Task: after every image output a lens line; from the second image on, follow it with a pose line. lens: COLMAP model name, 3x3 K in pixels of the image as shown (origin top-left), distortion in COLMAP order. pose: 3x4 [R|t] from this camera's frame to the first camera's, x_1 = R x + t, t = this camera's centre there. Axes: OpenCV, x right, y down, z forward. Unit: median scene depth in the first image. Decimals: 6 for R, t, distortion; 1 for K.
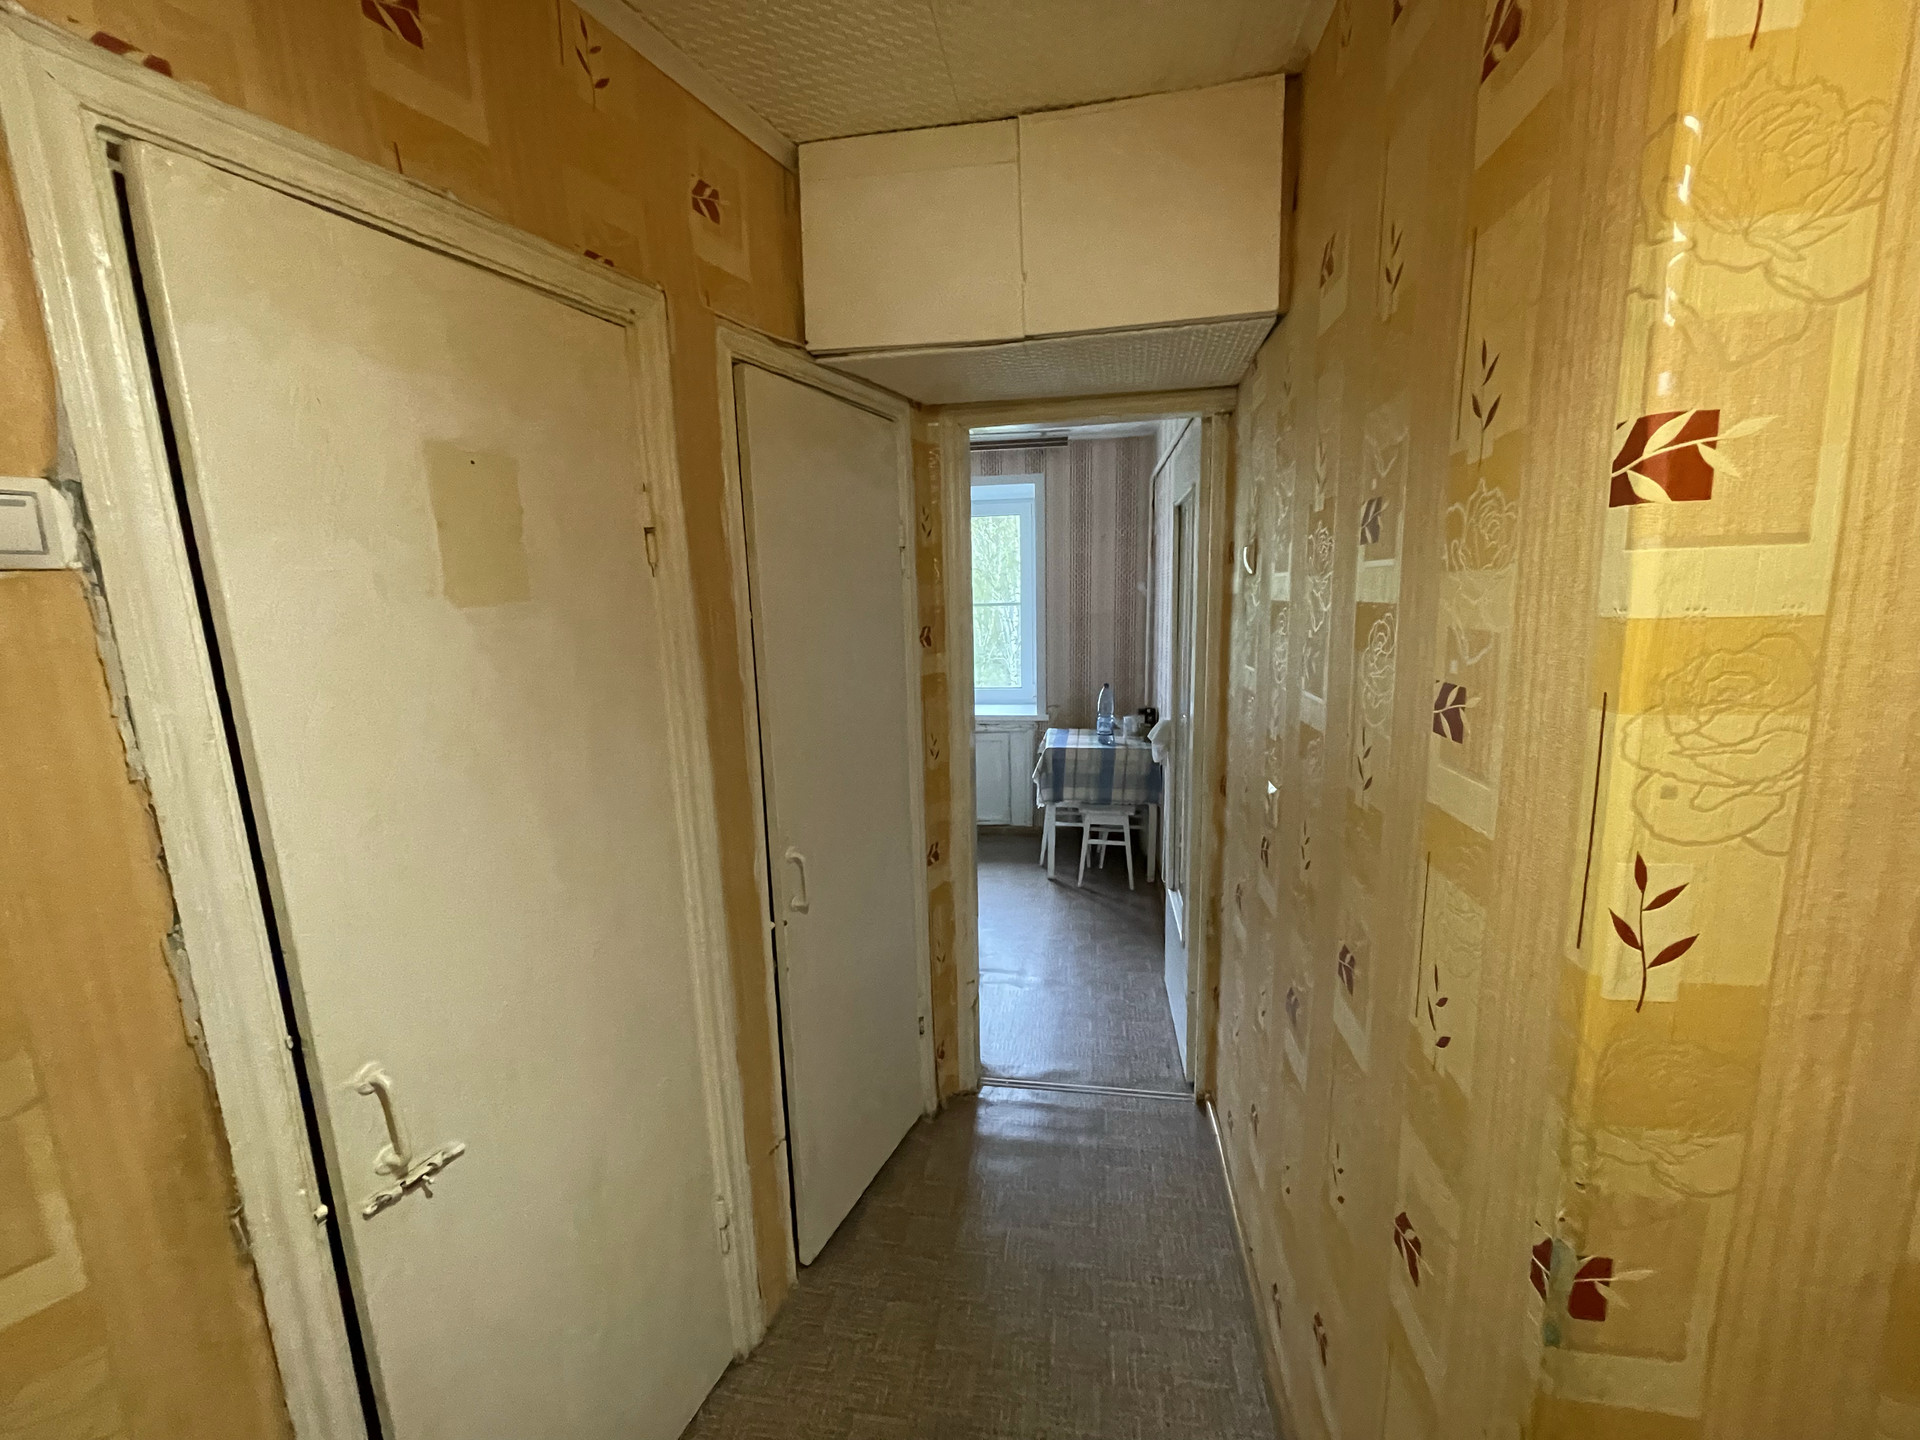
lens RADIAL K [[770.7, 0, 960.0], [0, 770.7, 720.0], [0, 0, 1]] dist [-0.000554, -0.000160]
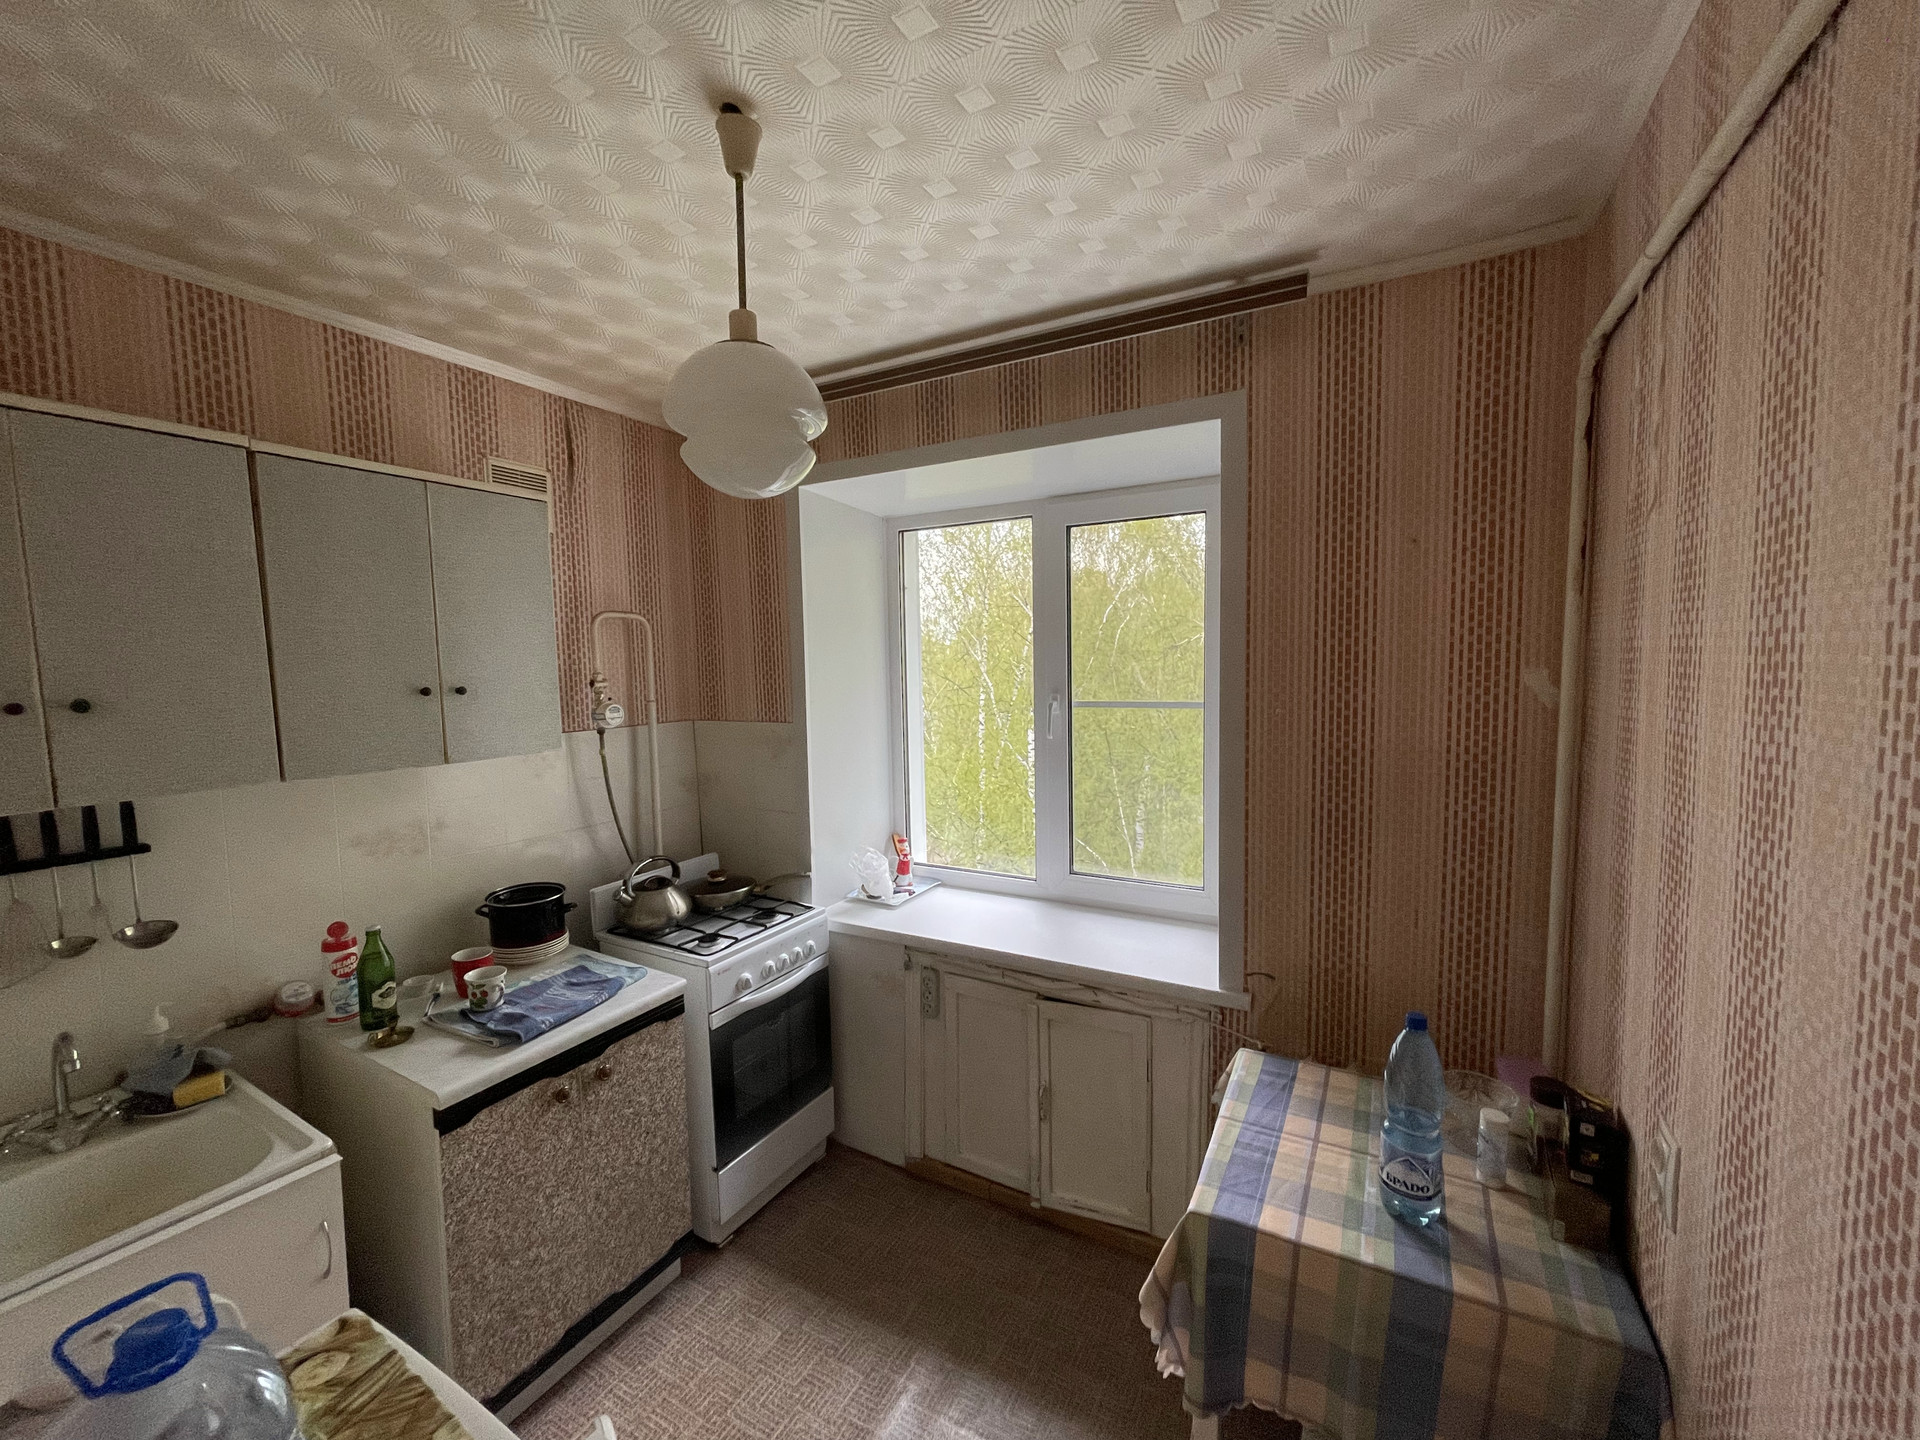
lens RADIAL K [[770.7, 0, 960.0], [0, 770.7, 720.0], [0, 0, 1]] dist [-0.000554, -0.000160]
pose [[0.939584, 0.034177, -0.340607, 0.124268], [-0.062521, 0.995400, -0.072590, -0.128785], [0.336559, 0.089500, 0.937399, 0.667084]]
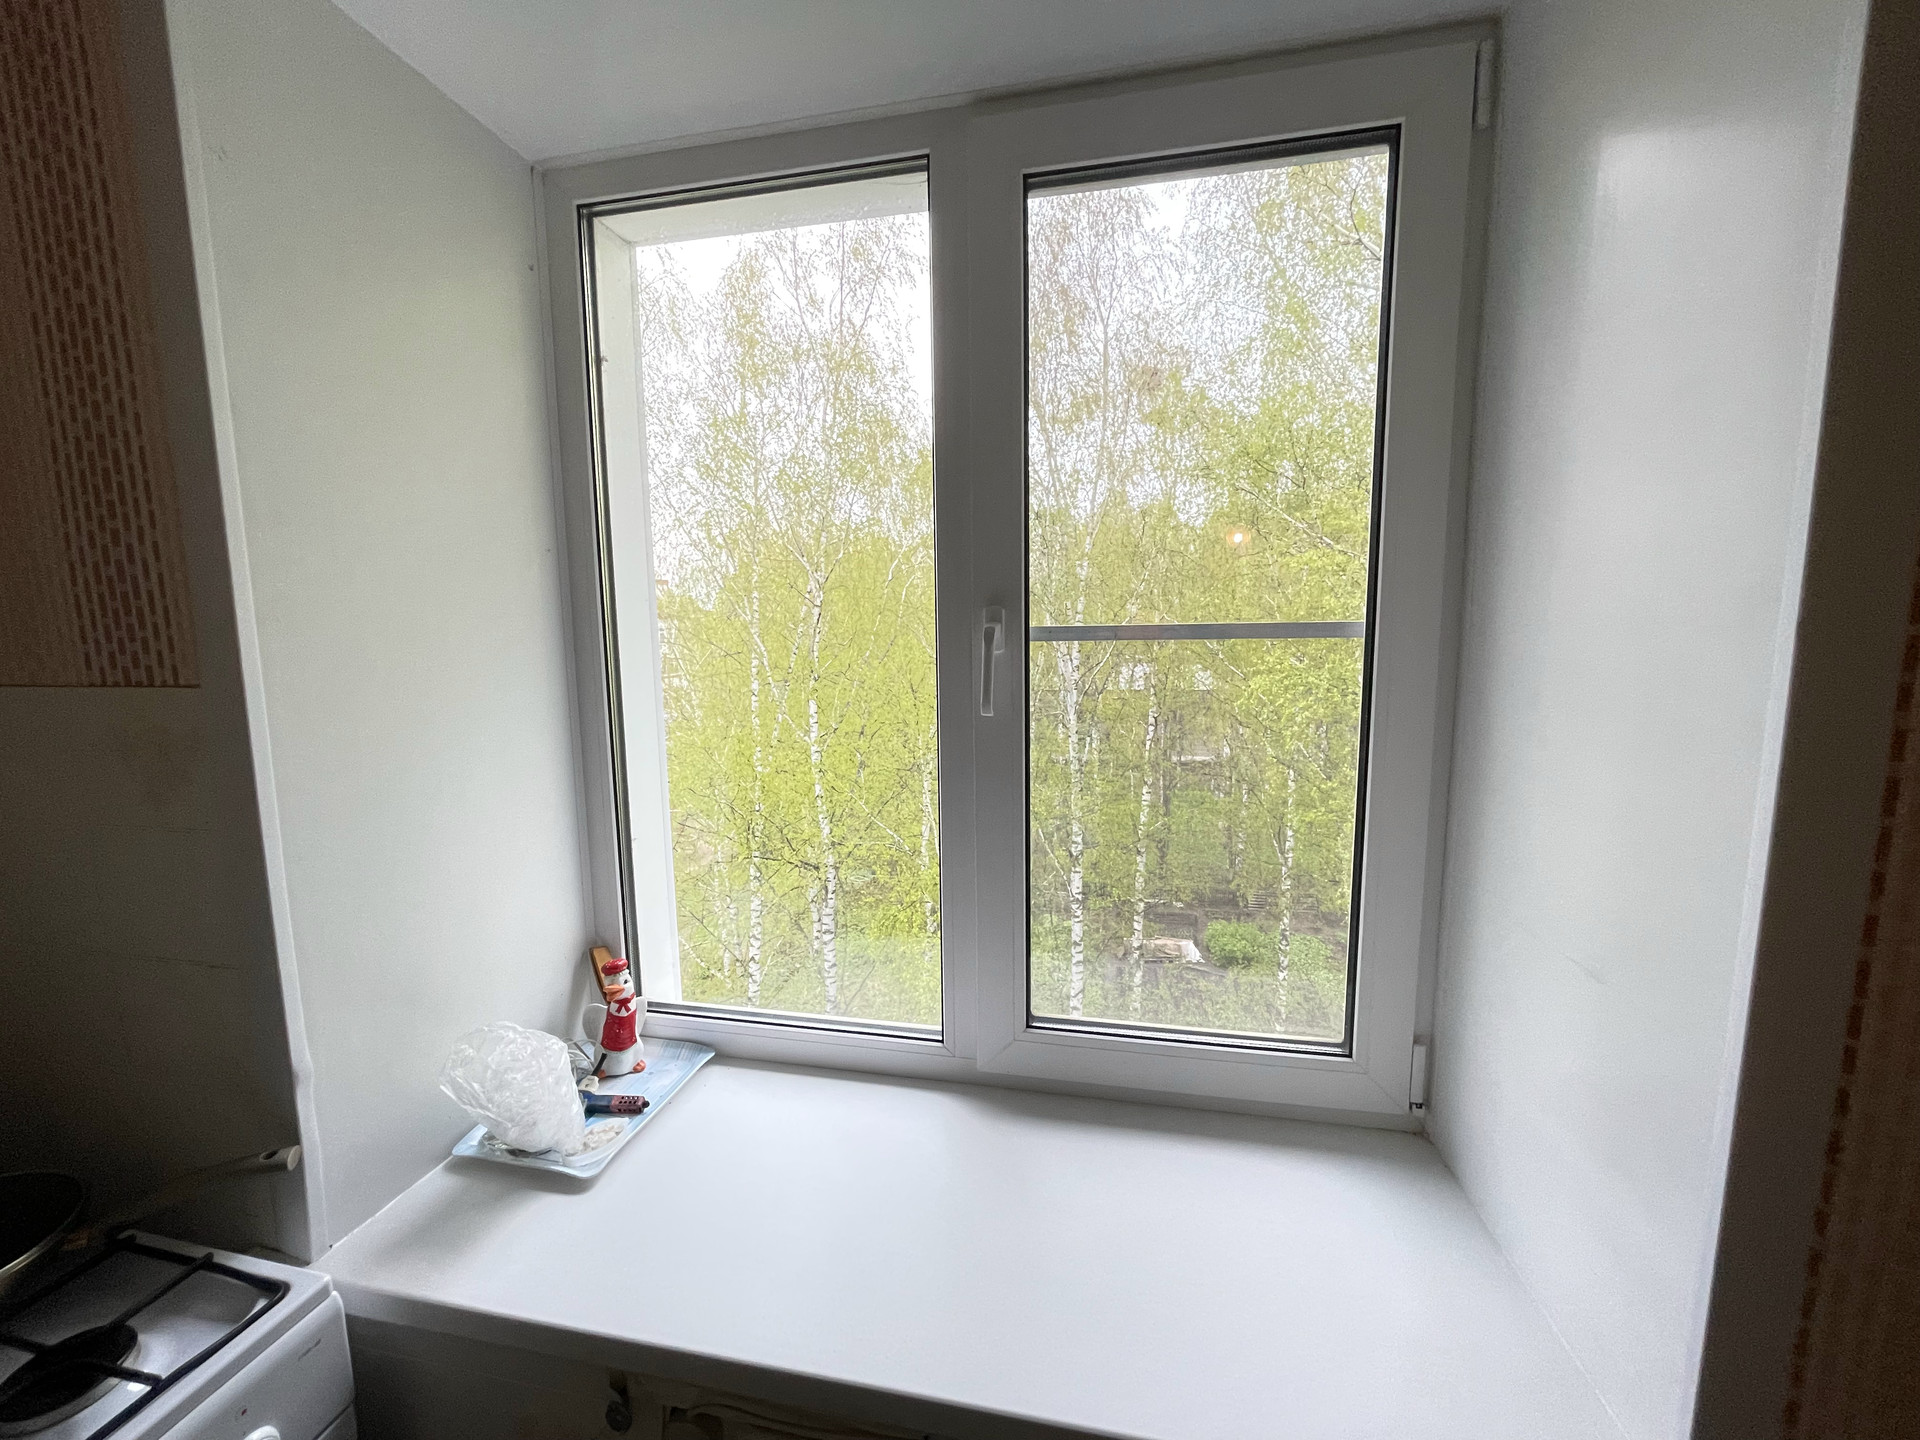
lens RADIAL K [[761.6, 0, 960.0], [0, 761.6, 720.0], [0, 0, 1]] dist [0.015242, -0.000069]
pose [[0.998755, 0.018789, -0.046205, -0.005895], [-0.020920, 0.998718, -0.046086, -0.148566], [0.045280, 0.046995, 0.997868, 0.997791]]
